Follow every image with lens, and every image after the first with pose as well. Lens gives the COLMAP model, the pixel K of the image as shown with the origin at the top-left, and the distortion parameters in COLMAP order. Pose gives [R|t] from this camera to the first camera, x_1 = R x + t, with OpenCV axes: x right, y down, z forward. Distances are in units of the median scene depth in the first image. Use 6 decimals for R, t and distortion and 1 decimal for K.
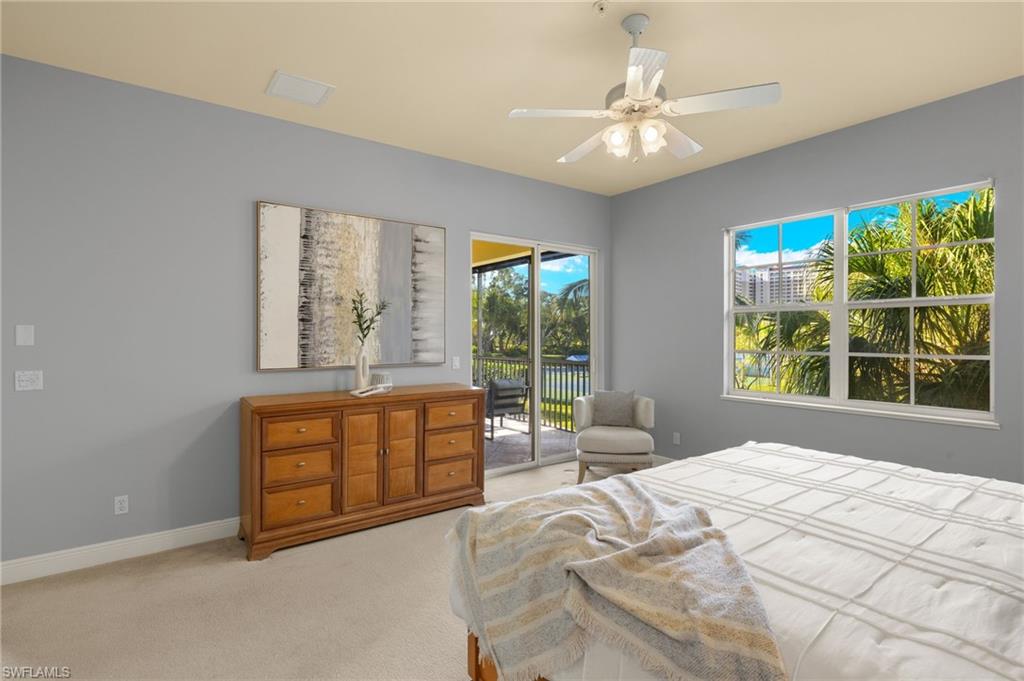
lens RADIAL K [[494.1, 0, 512.0], [0, 494.1, 340.5], [0, 0, 1]] dist [0.001837, 0.000723]
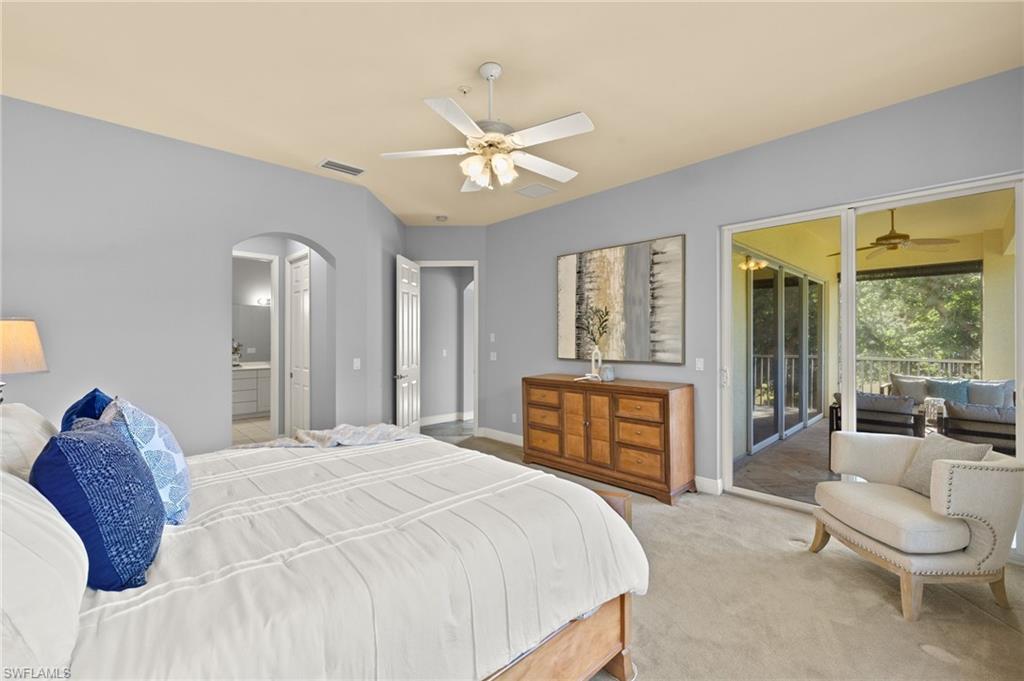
lens RADIAL K [[433.8, 0, 512.0], [0, 433.8, 340.5], [0, 0, 1]] dist [-0.000159, -0.000008]
pose [[0.130043, 0.006295, -0.991488, 0.836482], [-0.008319, 0.999952, 0.005258, -0.006264], [0.991473, 0.007565, 0.130089, 0.604083]]
